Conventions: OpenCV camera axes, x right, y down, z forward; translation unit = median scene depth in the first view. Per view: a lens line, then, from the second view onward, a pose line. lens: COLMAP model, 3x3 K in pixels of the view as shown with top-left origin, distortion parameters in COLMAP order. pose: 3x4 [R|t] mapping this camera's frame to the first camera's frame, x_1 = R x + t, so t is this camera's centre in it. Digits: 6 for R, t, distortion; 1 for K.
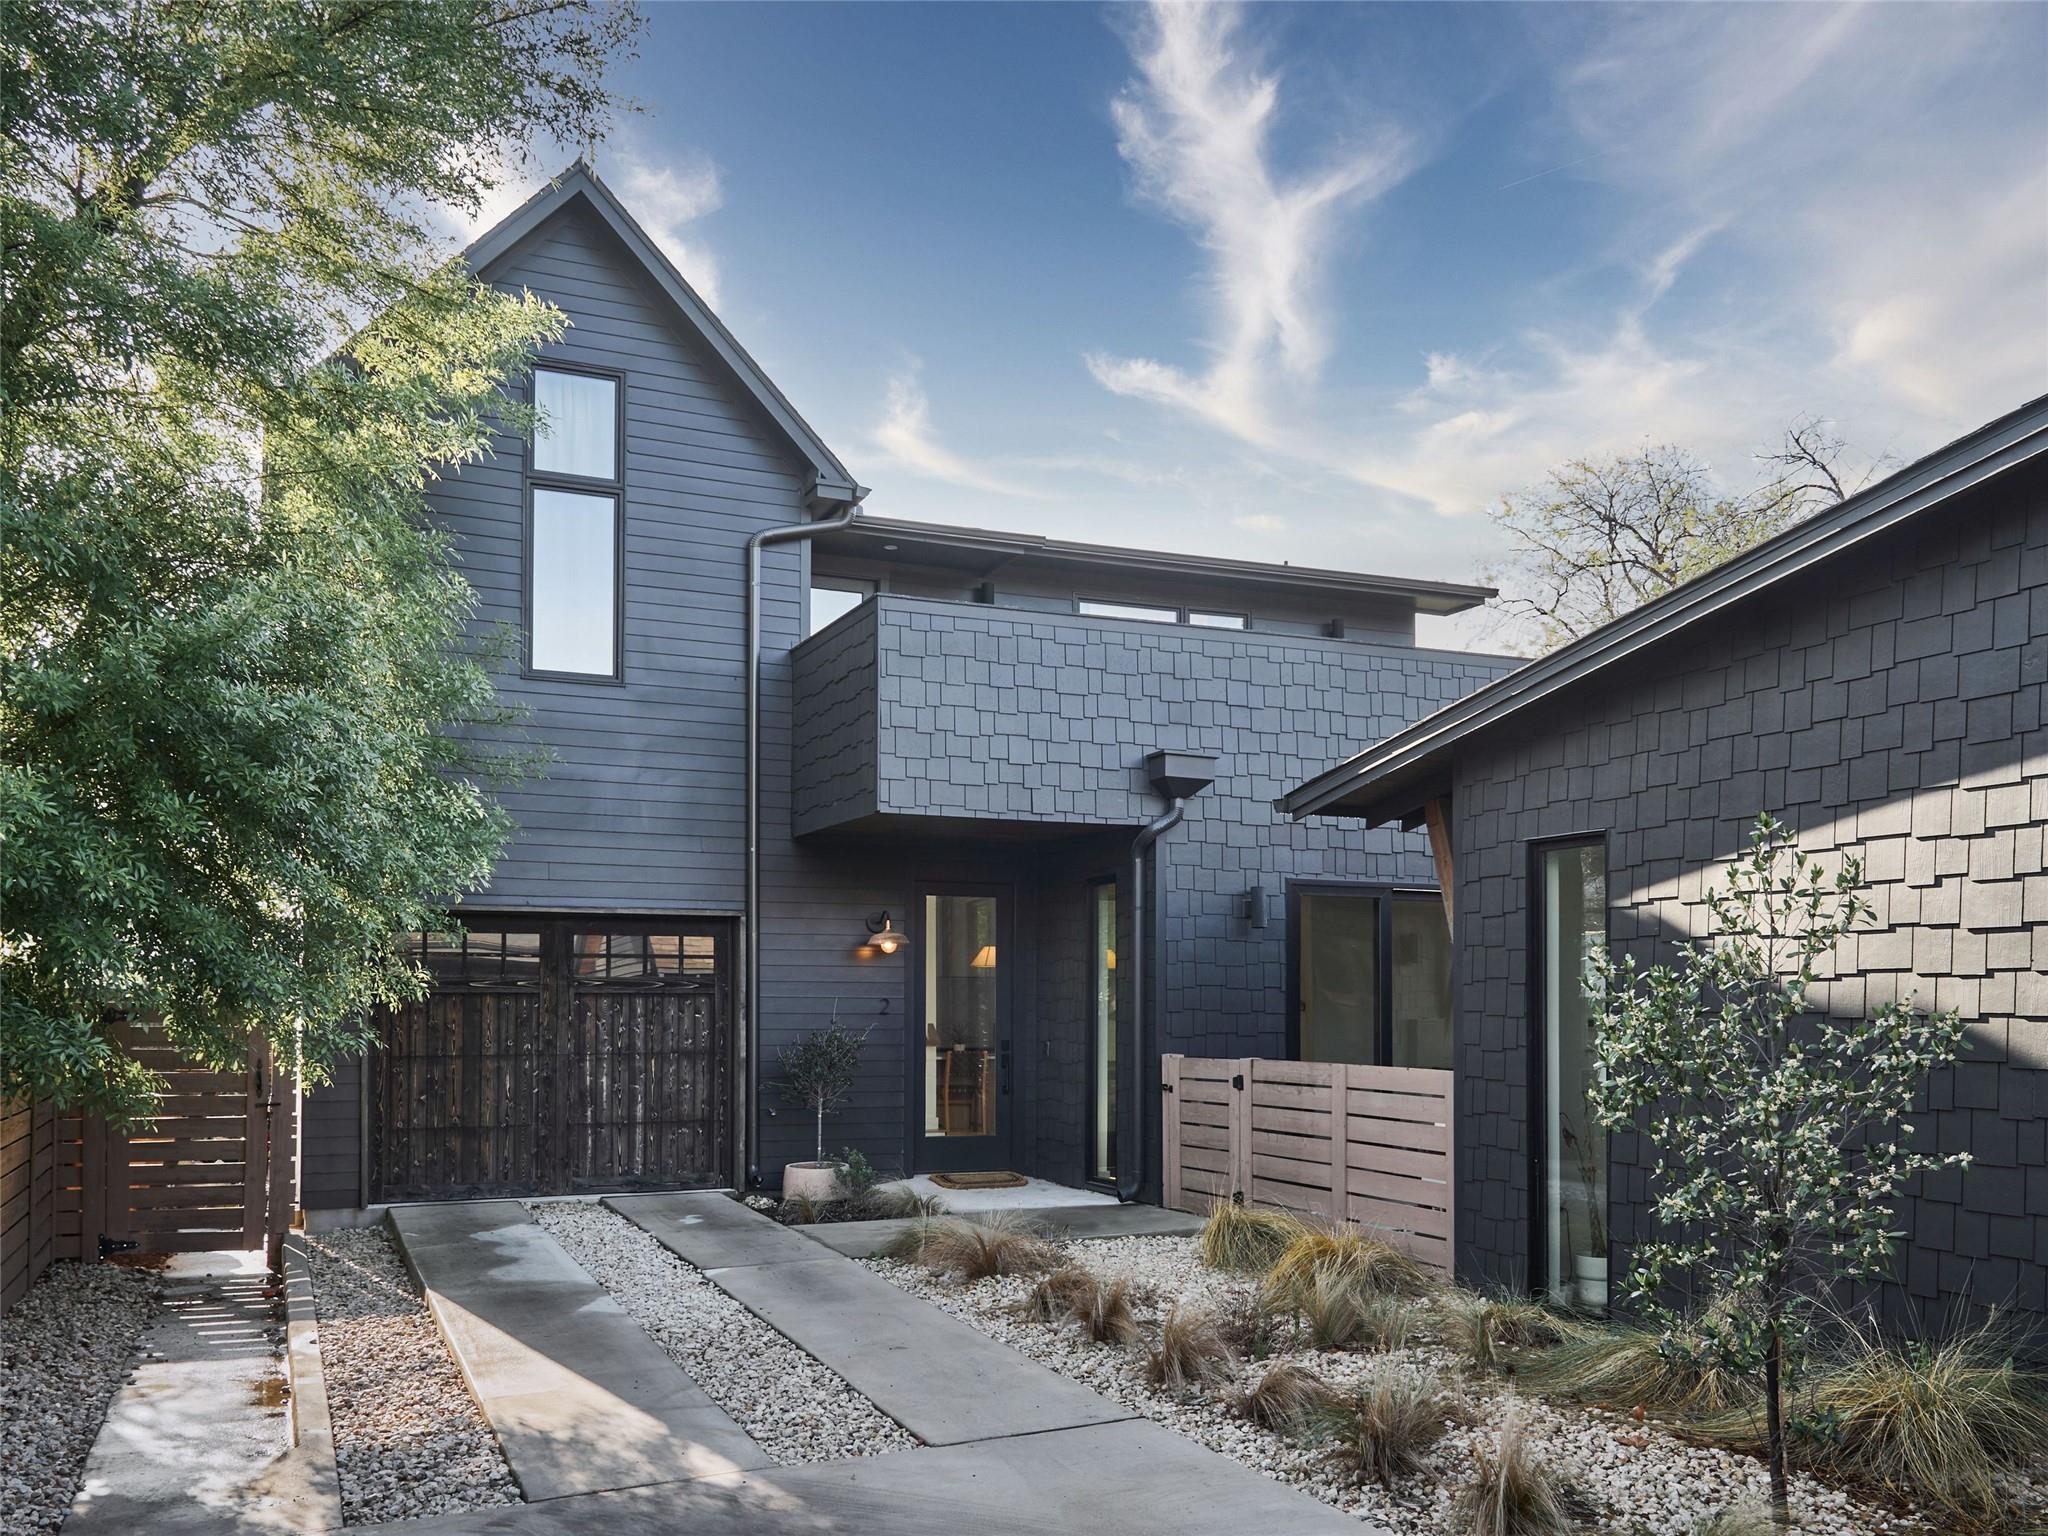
lens RADIAL K [[1561.9, 0, 940.2], [0, 1561.9, 734.2], [0, 0, 1]] dist [0.006334, -0.000528]
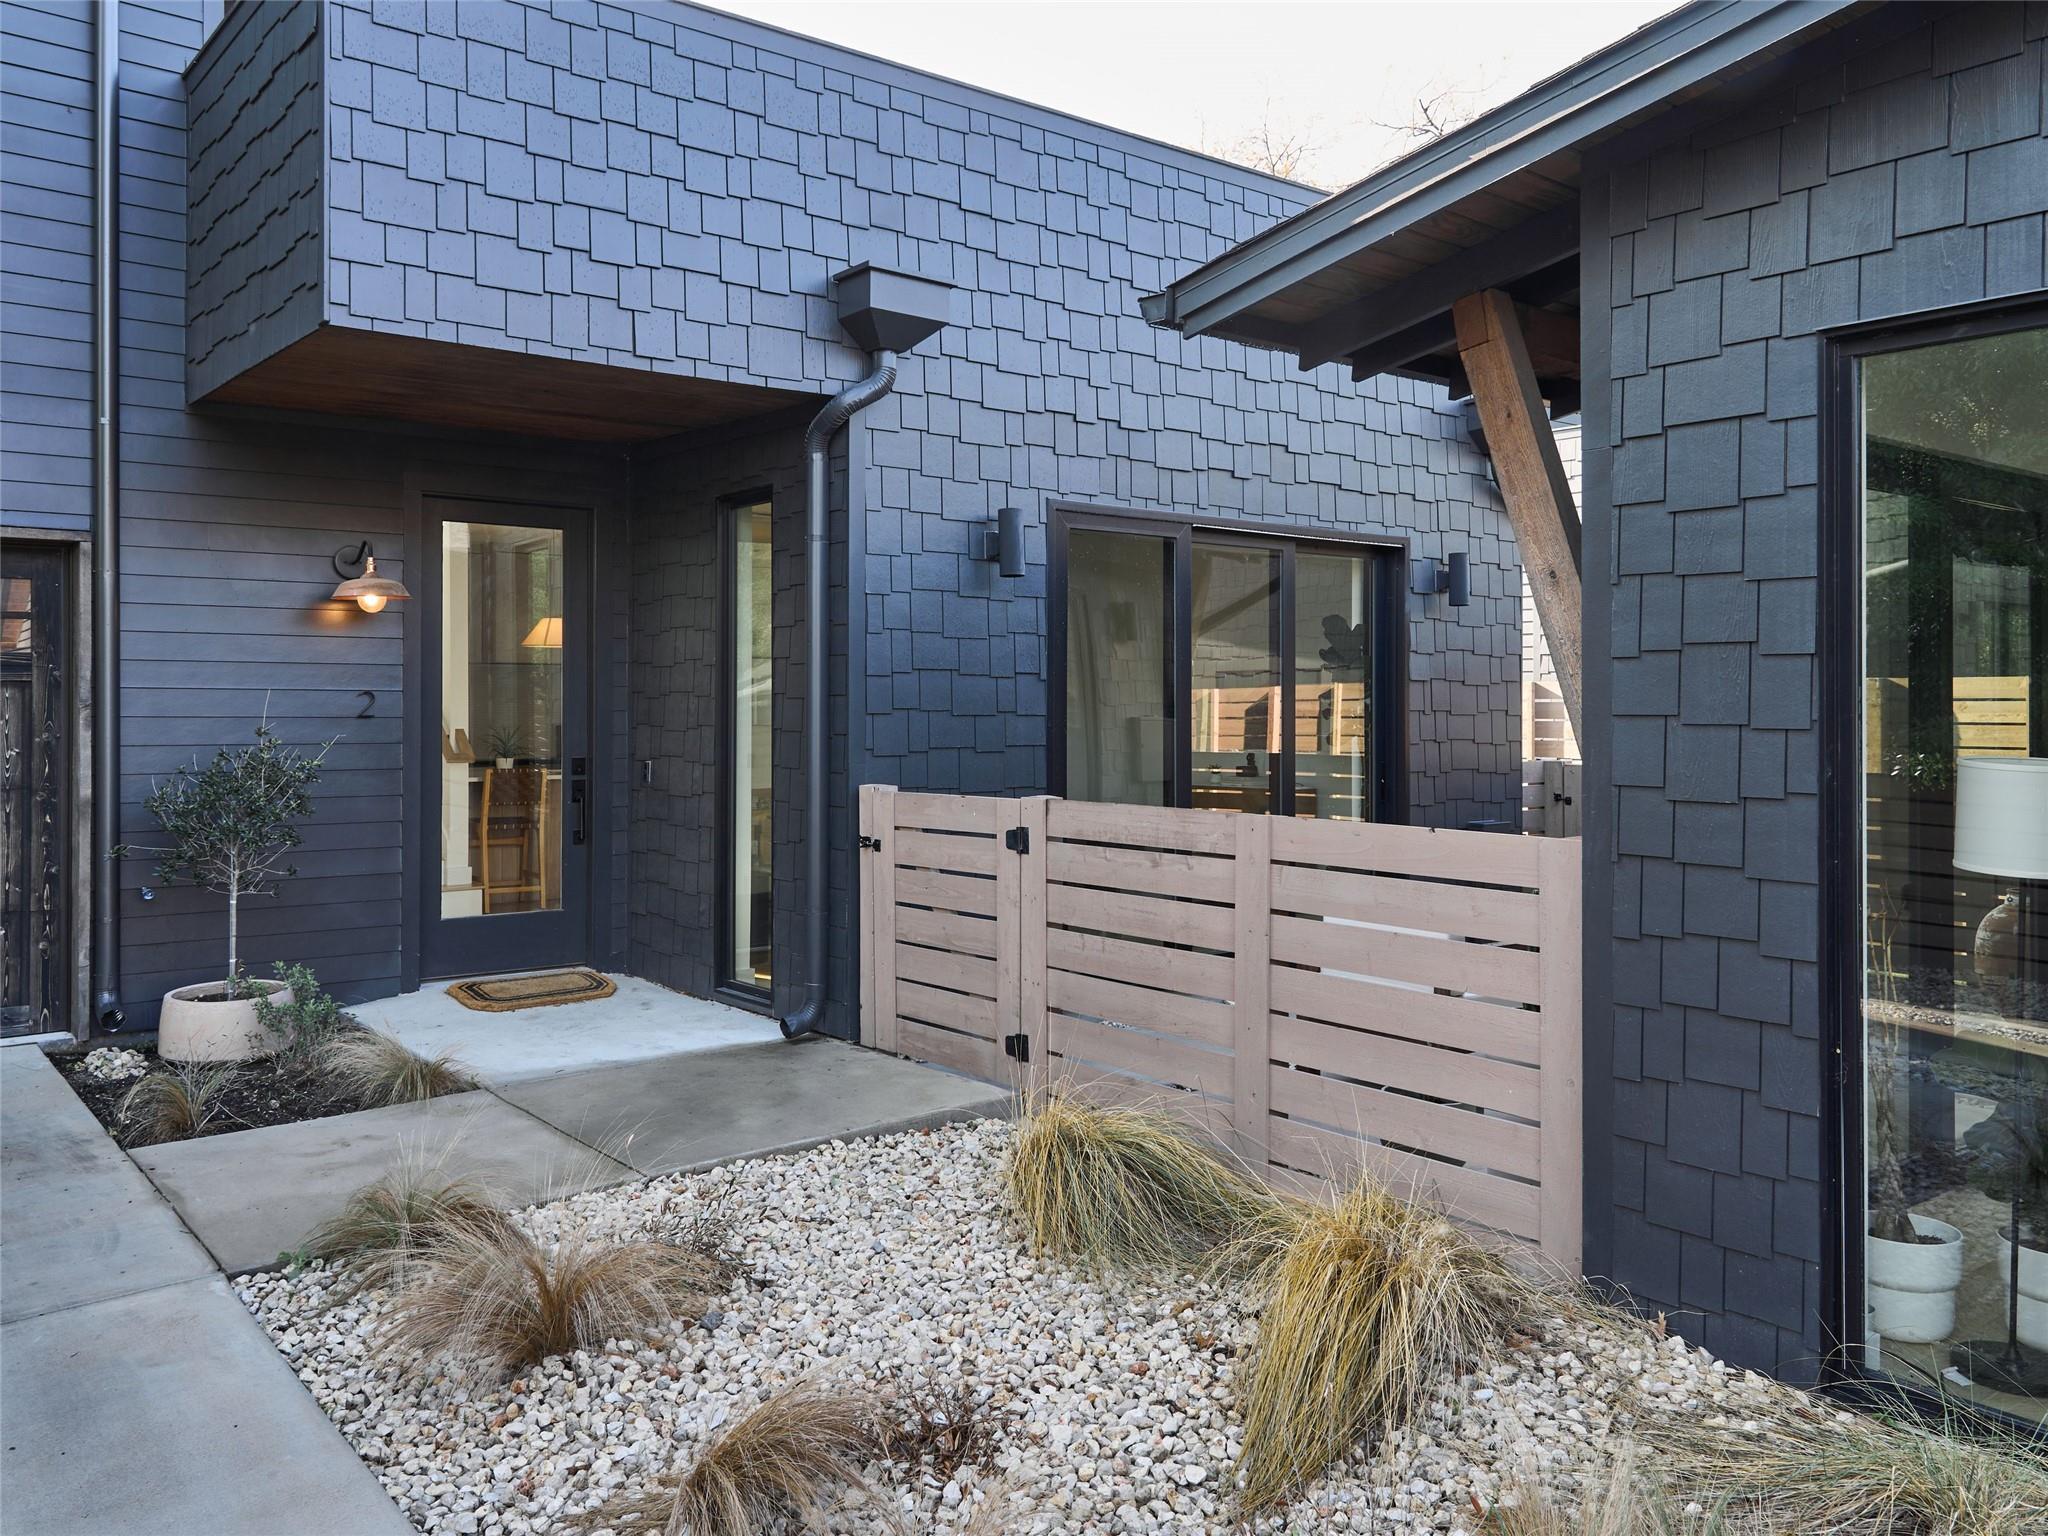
lens RADIAL K [[1561.9, 0, 940.2], [0, 1561.9, 734.2], [0, 0, 1]] dist [0.006334, -0.000528]
pose [[0.961454, -0.006311, 0.274892, 0.010405], [-0.046662, 0.981491, 0.185737, 0.071825], [-0.270976, -0.191404, 0.943364, 0.418745]]
